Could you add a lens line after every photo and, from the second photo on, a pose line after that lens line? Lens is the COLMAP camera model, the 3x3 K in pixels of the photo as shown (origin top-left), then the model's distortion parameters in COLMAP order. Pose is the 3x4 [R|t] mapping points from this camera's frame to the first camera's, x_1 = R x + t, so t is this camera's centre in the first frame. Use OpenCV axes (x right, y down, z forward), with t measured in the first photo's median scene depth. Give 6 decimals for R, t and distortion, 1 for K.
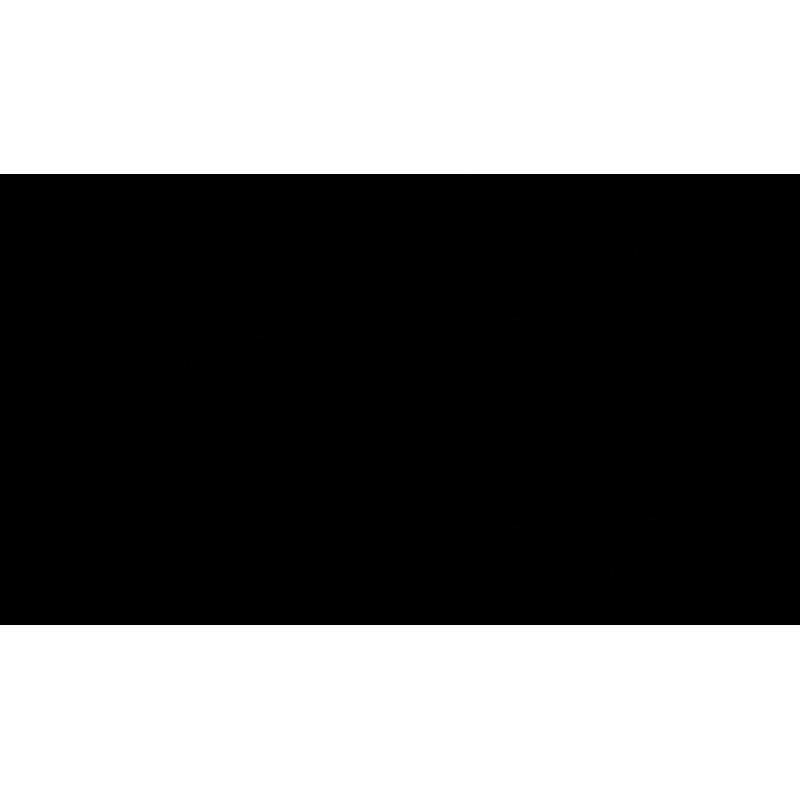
lens RADIAL K [[722.0, 0, 400.0], [0, 722.0, 400.0], [0, 0, 1]] dist [-0.000776, -0.001525]
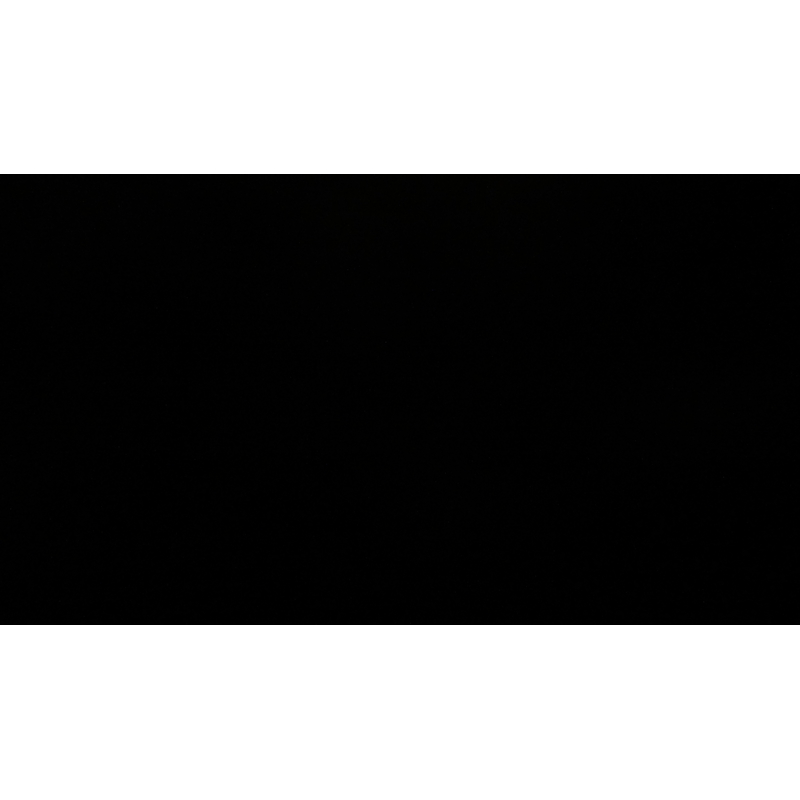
lens RADIAL K [[722.0, 0, 400.0], [0, 722.0, 400.0], [0, 0, 1]] dist [-0.000776, -0.001525]
pose [[0.999999, -0.000317, -0.001645, -0.231436], [0.000317, 1.000000, -0.000030, 0.000055], [0.001645, 0.000029, 0.999999, 0.000002]]
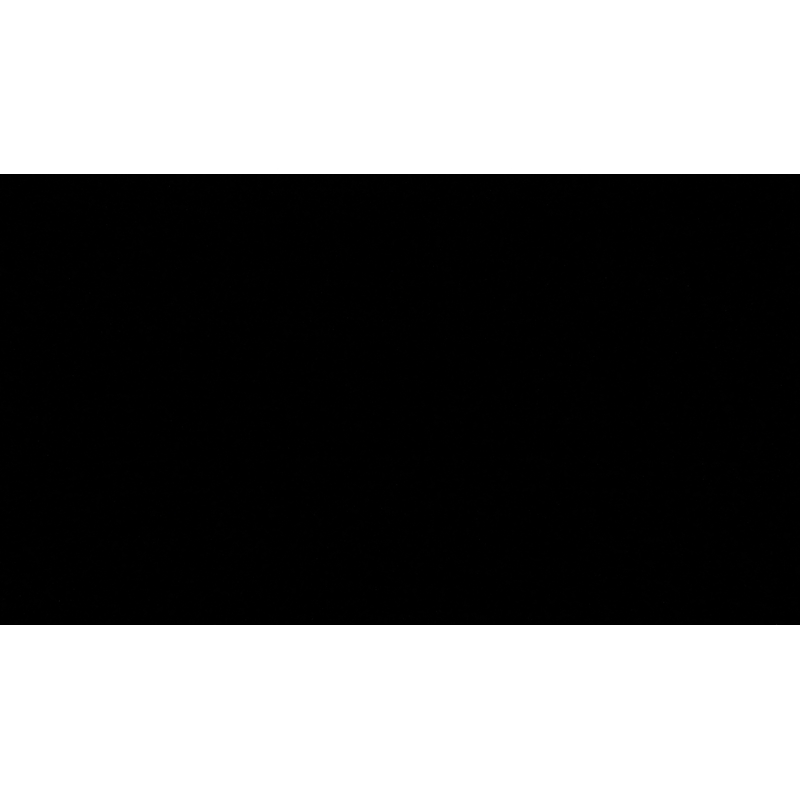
lens RADIAL K [[722.0, 0, 400.0], [0, 722.0, 400.0], [0, 0, 1]] dist [-0.000776, -0.001525]
pose [[1.000000, 0.000298, -0.000106, -0.202789], [-0.000298, 1.000000, -0.000123, 0.000056], [0.000106, 0.000123, 1.000000, -0.000010]]
